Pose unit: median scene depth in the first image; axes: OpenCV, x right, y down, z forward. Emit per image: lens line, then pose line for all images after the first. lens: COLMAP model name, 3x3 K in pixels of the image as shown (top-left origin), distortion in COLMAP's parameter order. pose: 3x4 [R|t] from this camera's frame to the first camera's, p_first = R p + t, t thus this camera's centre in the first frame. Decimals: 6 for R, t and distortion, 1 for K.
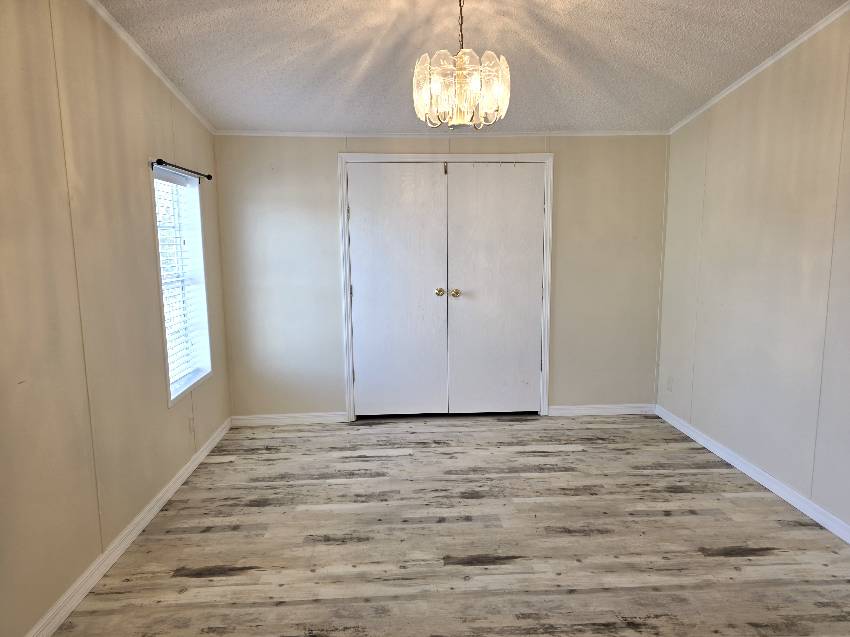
lens RADIAL K [[578.9, 0, 424.8], [0, 578.9, 318.2], [0, 0, 1]] dist [0.072313, -0.052827]
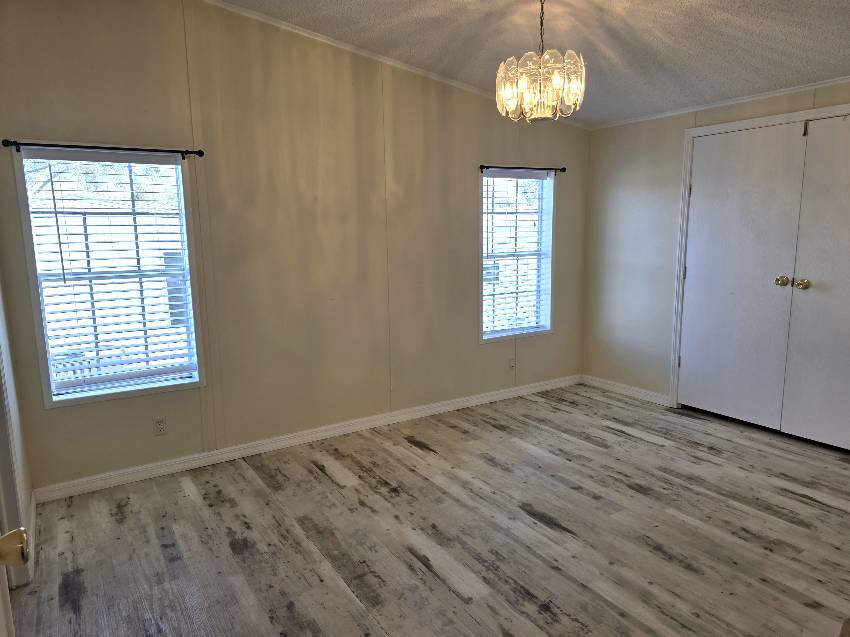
lens RADIAL K [[578.9, 0, 431.4], [0, 578.9, 326.4], [0, 0, 1]] dist [0.072313, -0.052827]
pose [[0.490939, 0.148217, -0.858493, 0.641757], [-0.111592, 0.988003, 0.106762, -0.021484], [0.864017, 0.043387, 0.501589, 0.194477]]
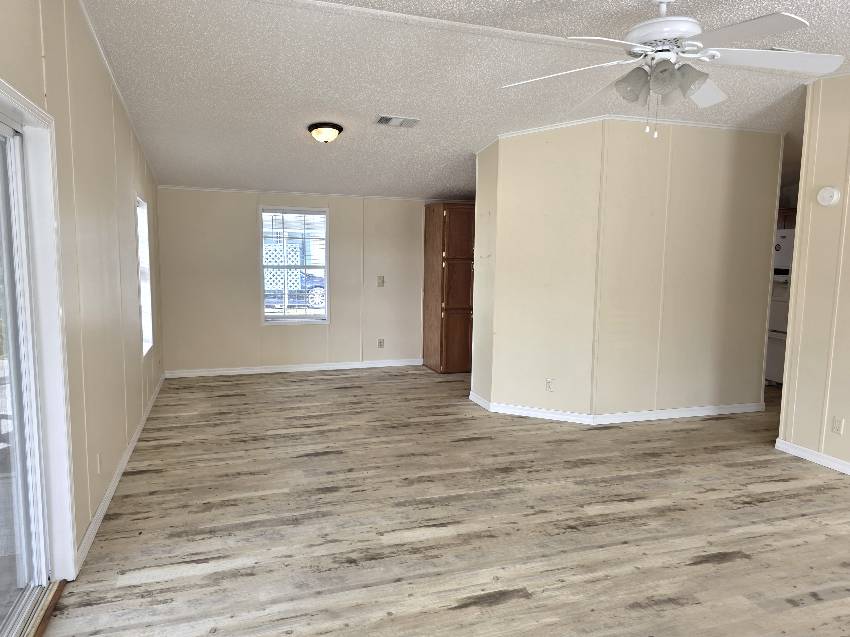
lens RADIAL K [[578.9, 0, 427.5], [0, 578.9, 344.1], [0, 0, 1]] dist [0.072313, -0.052827]
pose [[-0.958981, 0.041823, -0.280368, -0.011287], [-0.042976, 0.956173, 0.289630, -0.324682], [0.280193, 0.289799, -0.915155, 2.336765]]
